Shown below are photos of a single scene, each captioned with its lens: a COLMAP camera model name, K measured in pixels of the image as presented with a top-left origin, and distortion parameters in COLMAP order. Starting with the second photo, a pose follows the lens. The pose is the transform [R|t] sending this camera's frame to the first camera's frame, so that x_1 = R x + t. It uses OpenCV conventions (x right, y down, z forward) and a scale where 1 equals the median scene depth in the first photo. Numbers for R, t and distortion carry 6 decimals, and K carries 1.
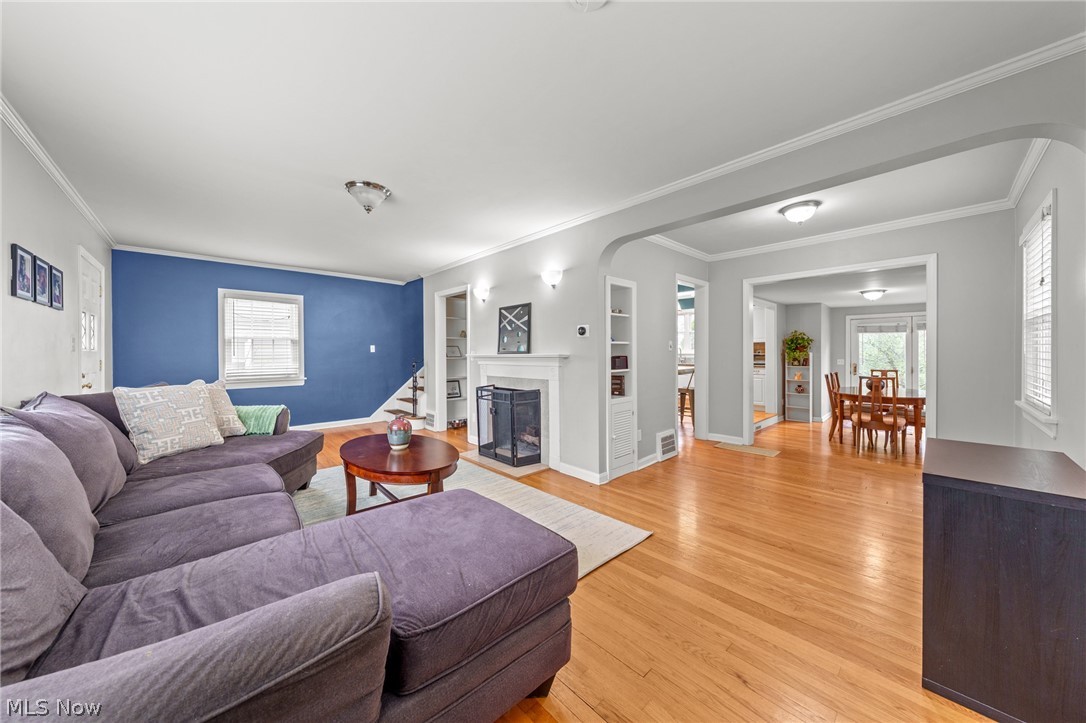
lens RADIAL K [[371.1, 0, 543.4], [0, 371.1, 355.1], [0, 0, 1]] dist [-0.000645, 0.000108]
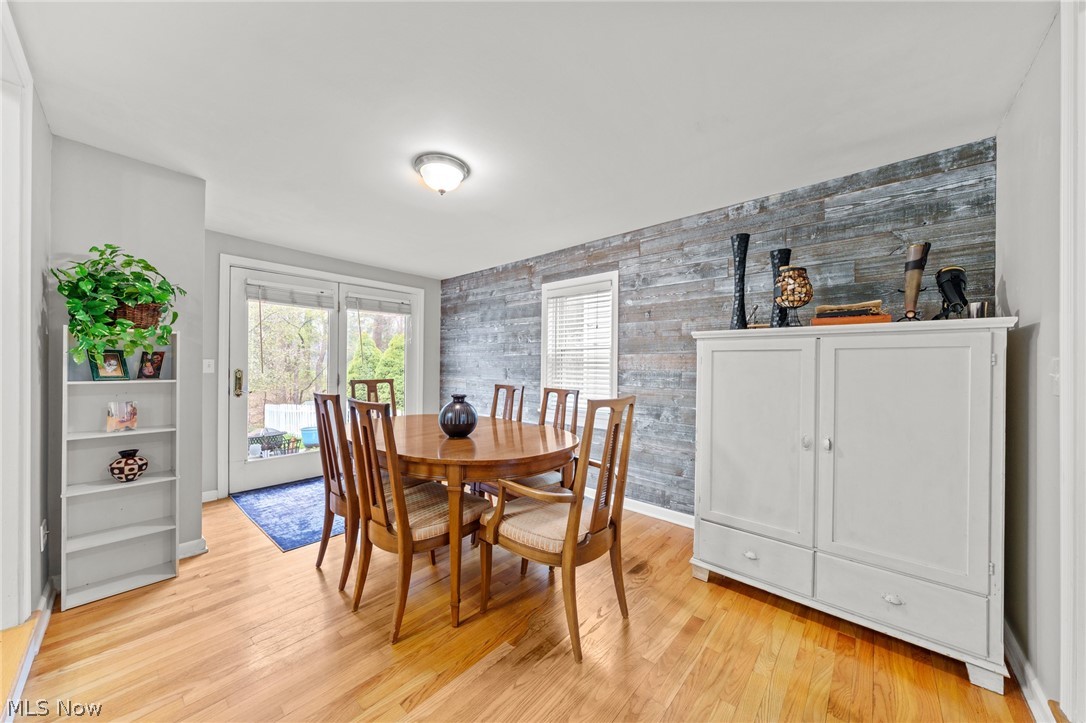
lens RADIAL K [[384.7, 0, 547.4], [0, 384.7, 365.0], [0, 0, 1]] dist [-0.002019, -0.000023]
pose [[-0.079732, 0.002088, 0.996814, 0.384255], [0.007457, 0.999971, -0.001498, 0.021322], [-0.996788, 0.007314, -0.079745, 0.712284]]
